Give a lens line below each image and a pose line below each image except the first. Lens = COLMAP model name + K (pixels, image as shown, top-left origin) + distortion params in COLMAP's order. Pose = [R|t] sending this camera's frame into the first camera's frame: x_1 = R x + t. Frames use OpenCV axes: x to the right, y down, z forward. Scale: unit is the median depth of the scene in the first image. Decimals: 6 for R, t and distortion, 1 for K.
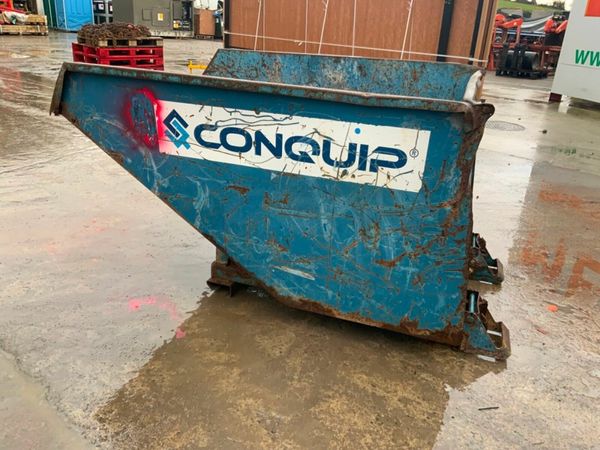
lens RADIAL K [[494.7, 0, 294.2], [0, 494.7, 224.3], [0, 0, 1]] dist [0.071986, -0.128012]
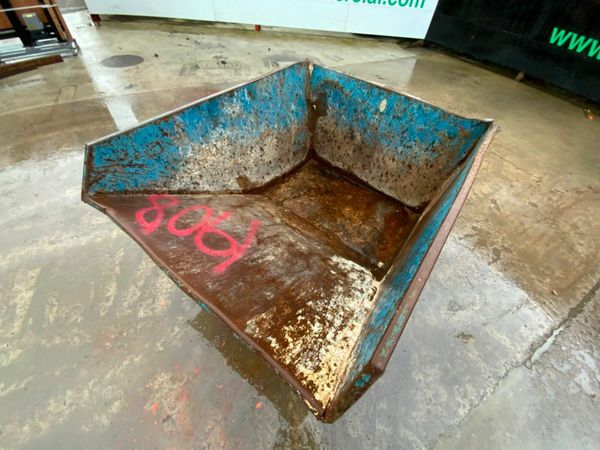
lens RADIAL K [[242.3, 0, 298.7], [0, 242.3, 224.9], [0, 0, 1]] dist [-0.003601, -0.000761]
pose [[0.323607, -0.745079, 0.583212, -0.542310], [0.333645, 0.666642, 0.666535, -0.668415], [-0.885415, -0.021109, 0.464322, 0.994054]]
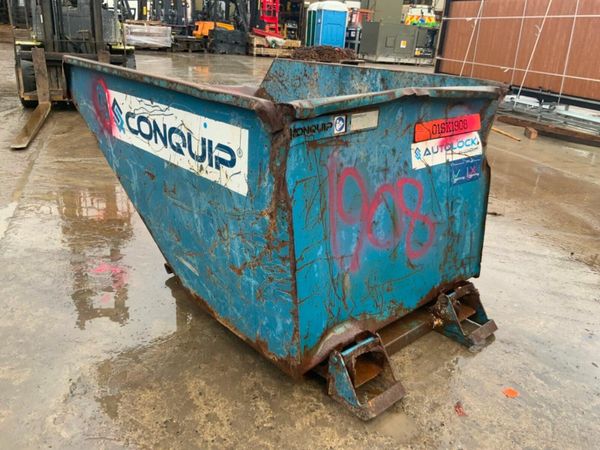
lens RADIAL K [[494.7, 0, 296.6], [0, 494.7, 224.1], [0, 0, 1]] dist [0.071986, -0.128012]
pose [[0.881262, 0.172530, -0.440013, 0.675607], [-0.195240, 0.980734, -0.006480, -0.023145], [0.430418, 0.091619, 0.897968, 0.191792]]
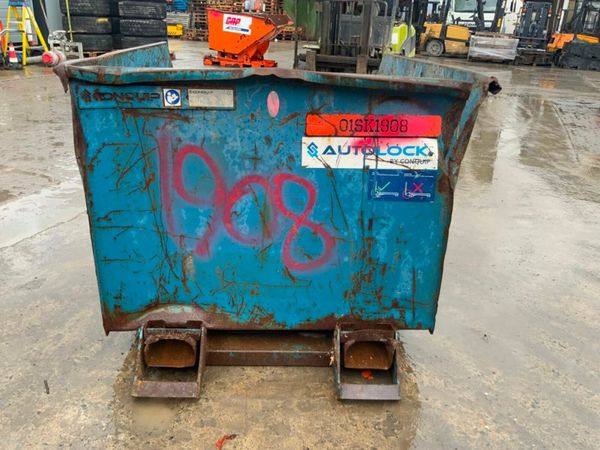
lens RADIAL K [[494.7, 0, 305.8], [0, 494.7, 227.7], [0, 0, 1]] dist [0.071986, -0.128012]
pose [[0.372931, 0.322980, -0.869831, 1.235454], [-0.387398, 0.906041, 0.170332, -0.246518], [0.843116, 0.273449, 0.463013, 0.845857]]
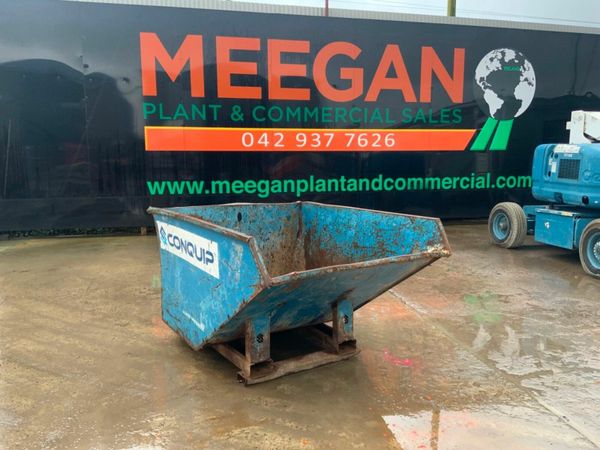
lens RADIAL K [[494.7, 0, 303.7], [0, 494.7, 226.6], [0, 0, 1]] dist [0.071986, -0.128012]
pose [[0.805761, 0.045043, -0.590525, 1.328200], [-0.178464, 0.969223, -0.169582, -0.000843], [0.564712, 0.242030, 0.789000, -0.193802]]
